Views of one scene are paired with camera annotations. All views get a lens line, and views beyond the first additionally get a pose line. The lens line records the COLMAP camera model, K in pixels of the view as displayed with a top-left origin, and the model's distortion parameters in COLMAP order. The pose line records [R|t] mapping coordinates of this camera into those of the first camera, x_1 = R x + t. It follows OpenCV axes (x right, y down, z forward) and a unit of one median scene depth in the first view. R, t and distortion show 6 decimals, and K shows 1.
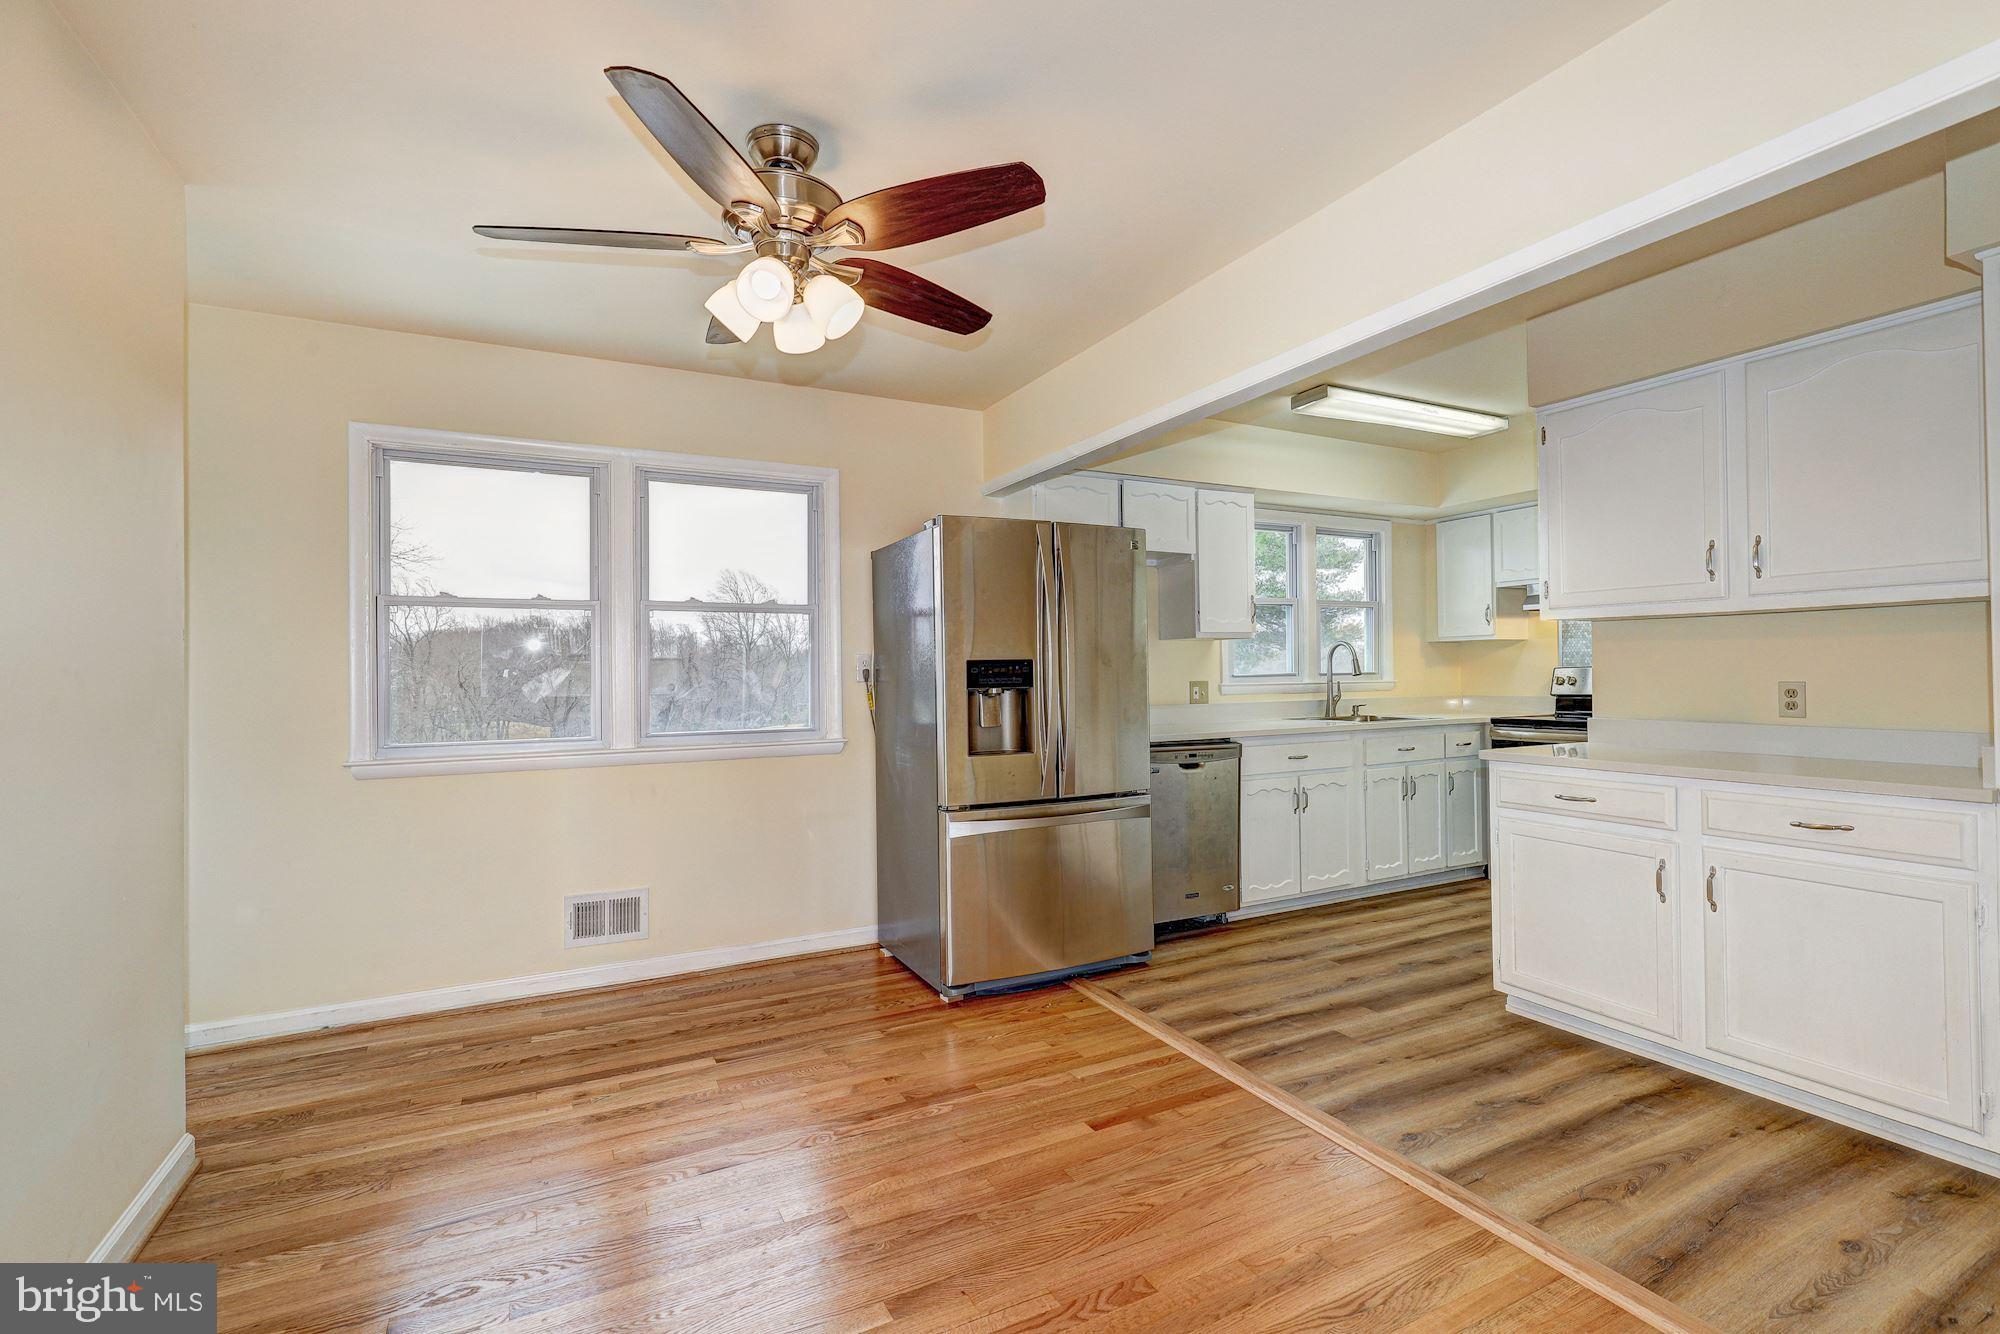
lens RADIAL K [[902.0, 0, 1007.5], [0, 902.0, 661.8], [0, 0, 1]] dist [0.001047, 0.000031]
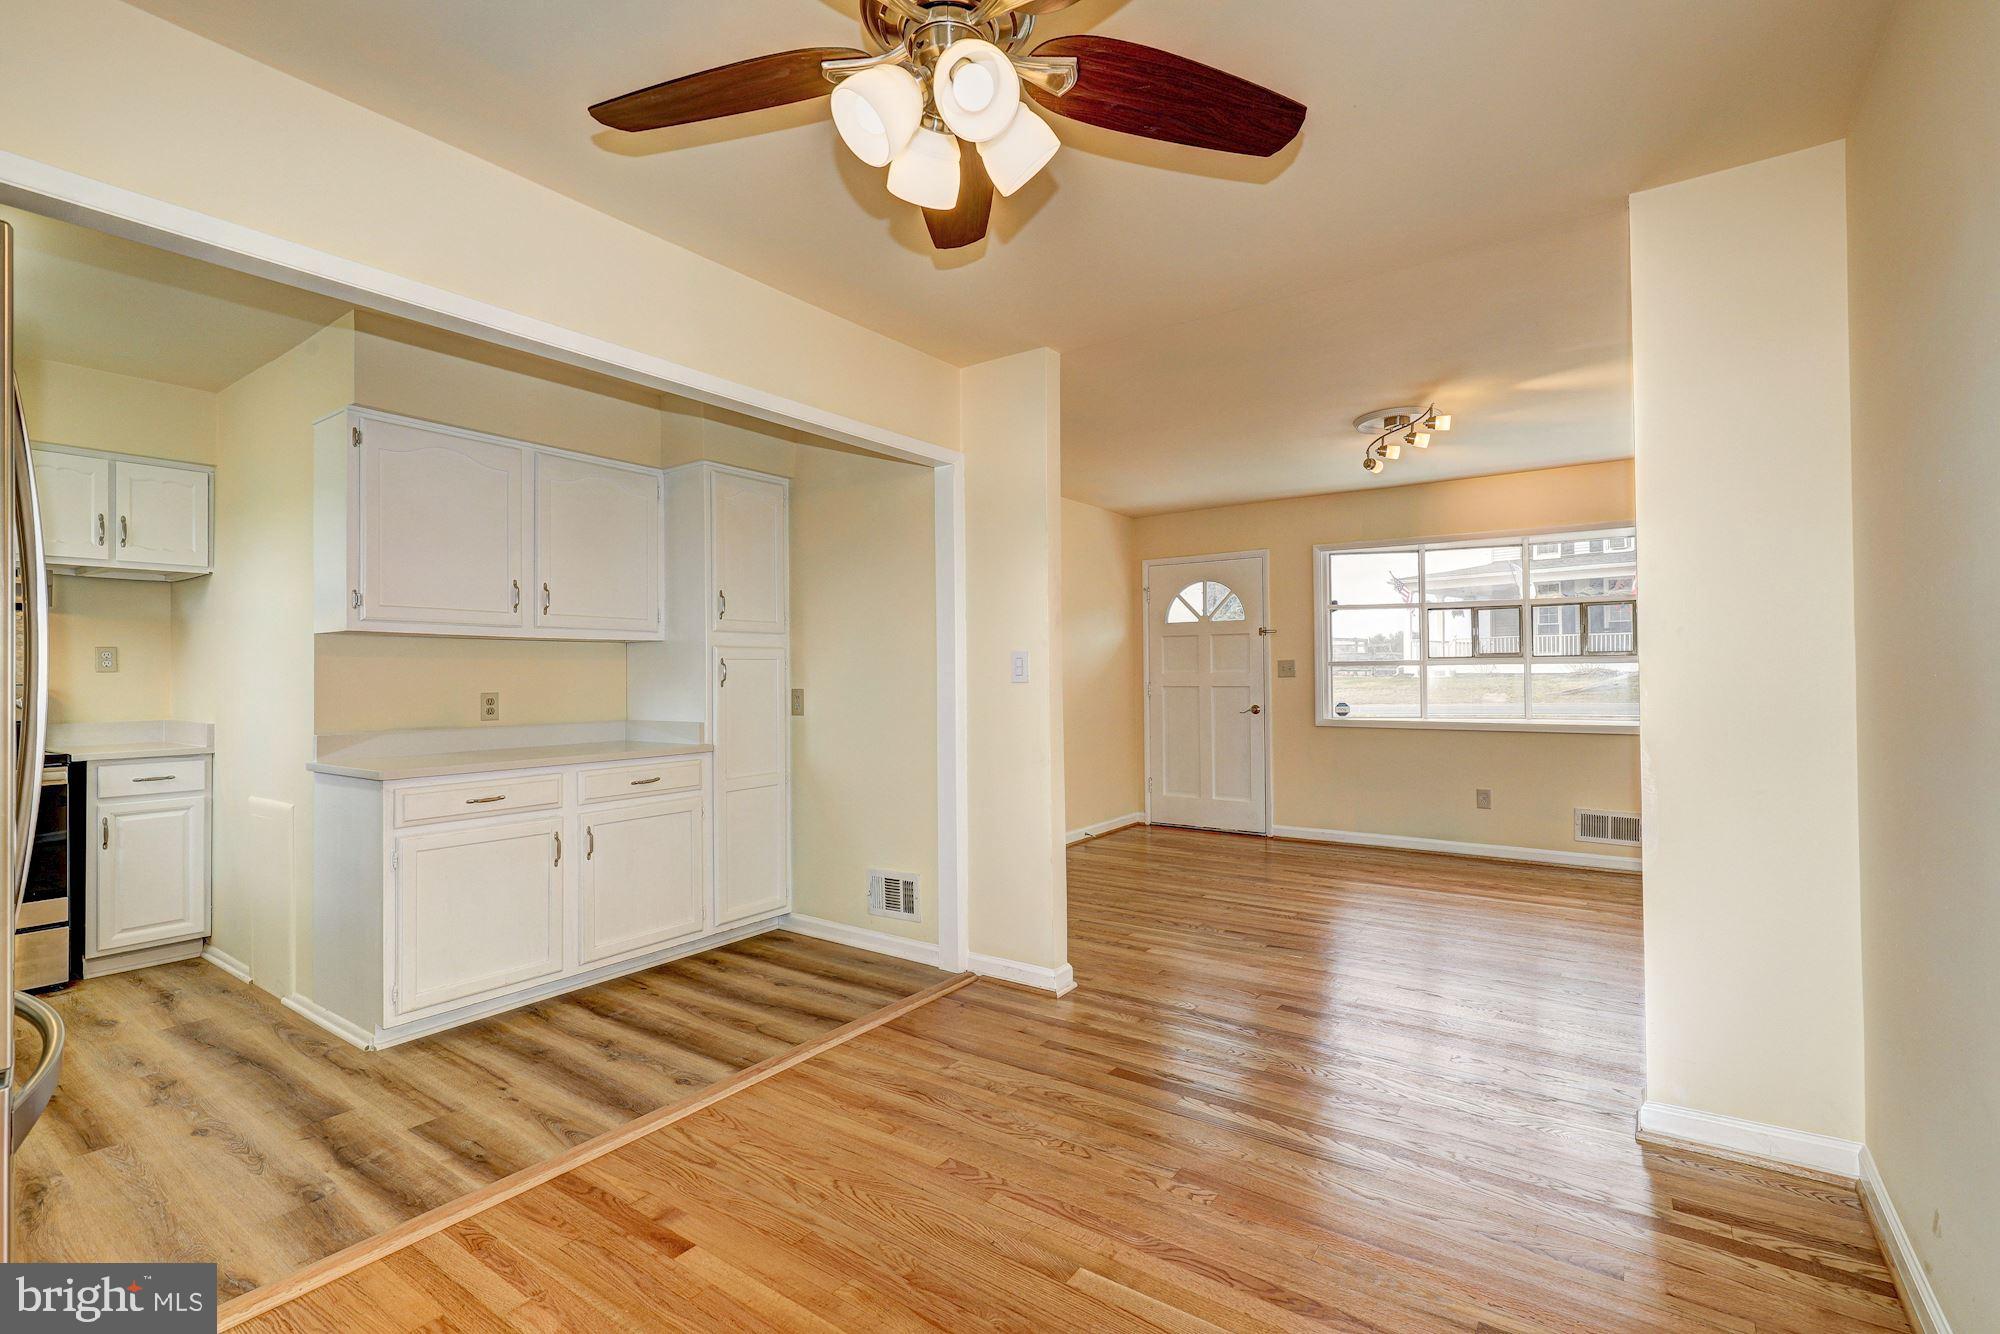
lens RADIAL K [[902.0, 0, 1009.0], [0, 902.0, 663.3], [0, 0, 1]] dist [0.001047, 0.000031]
pose [[-0.459710, 0.026740, 0.887666, -0.529992], [0.003512, 0.999594, -0.028293, 0.015863], [-0.888062, -0.009889, -0.459617, 0.782474]]
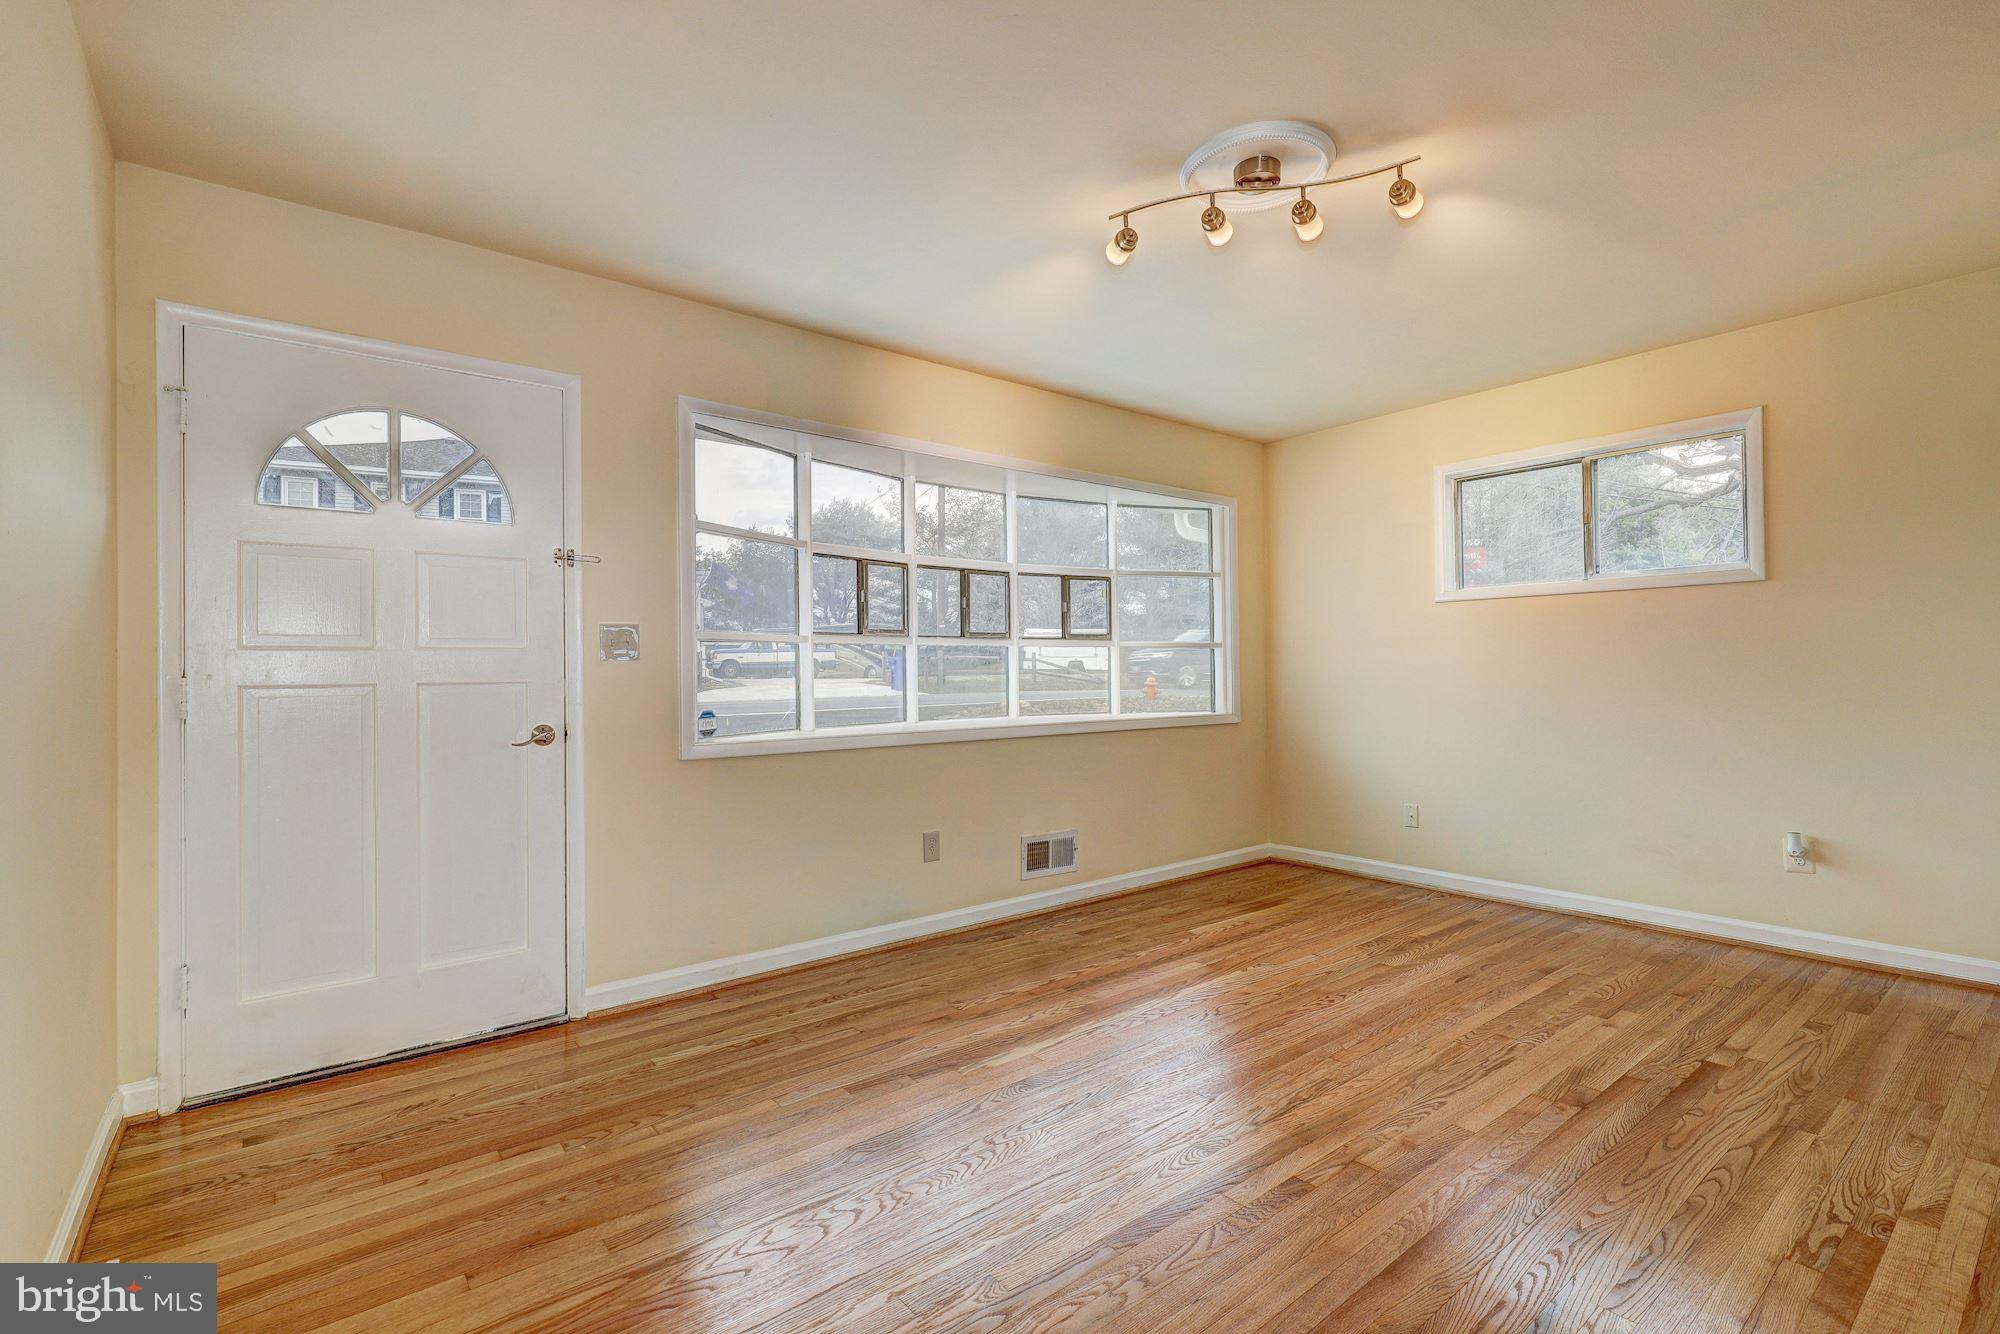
lens RADIAL K [[902.0, 0, 1006.9], [0, 902.0, 666.7], [0, 0, 1]] dist [0.001047, 0.000031]
pose [[-0.980351, 0.021649, -0.196068, 0.690818], [0.025224, 0.999558, -0.015753, 0.022525], [0.195640, -0.020389, -0.980464, 0.330986]]
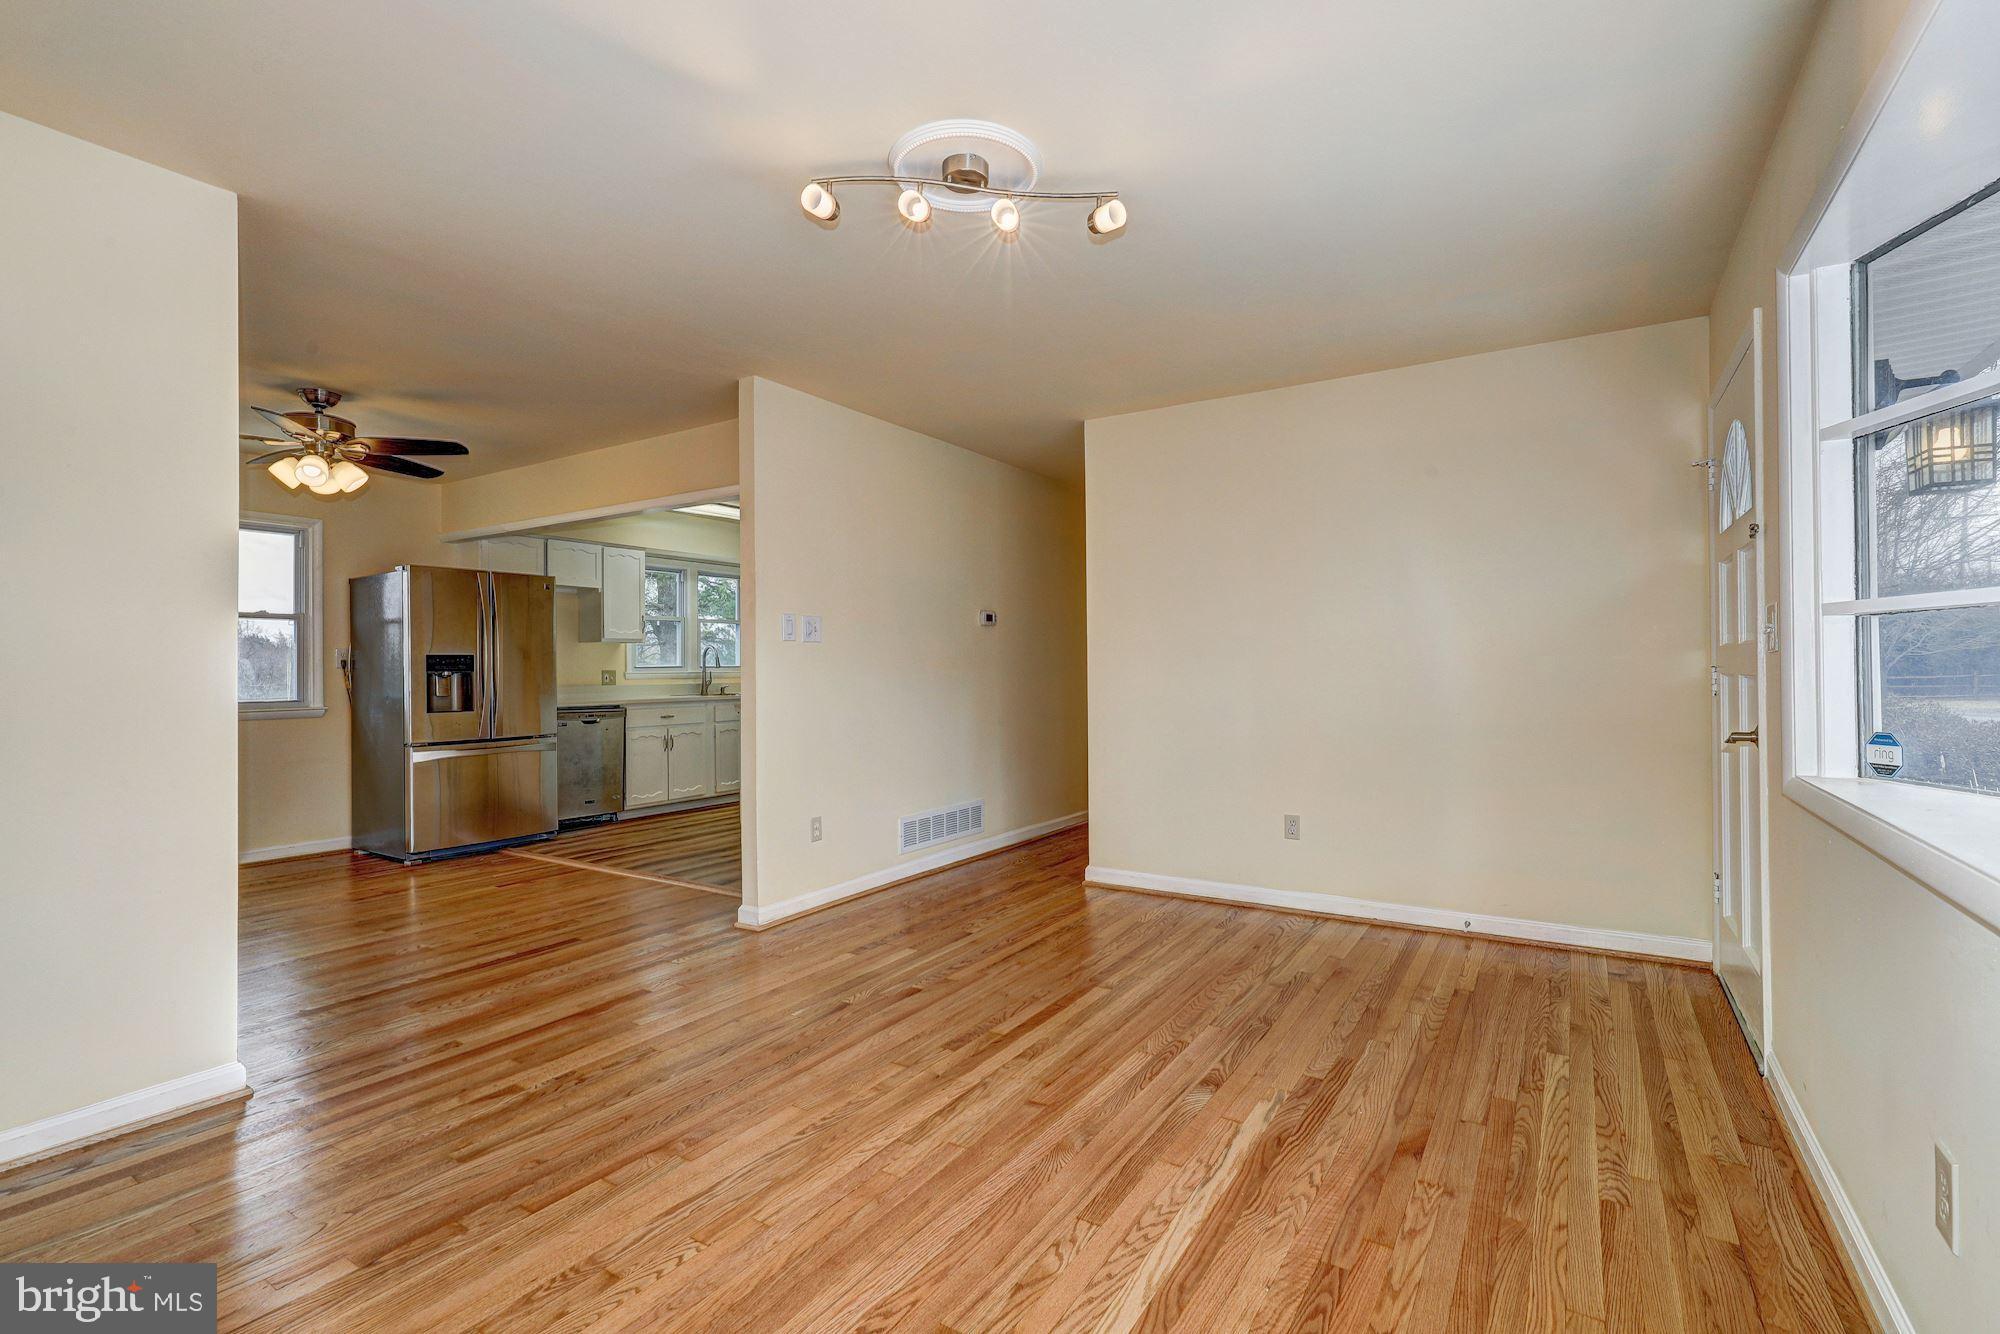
lens RADIAL K [[902.0, 0, 1007.2], [0, 902.0, 662.6], [0, 0, 1]] dist [0.001047, 0.000031]
pose [[0.864442, 0.008309, 0.502664, 0.041498], [-0.008345, 0.999963, -0.002177, 0.007804], [-0.502663, -0.002313, 0.864479, -0.916668]]
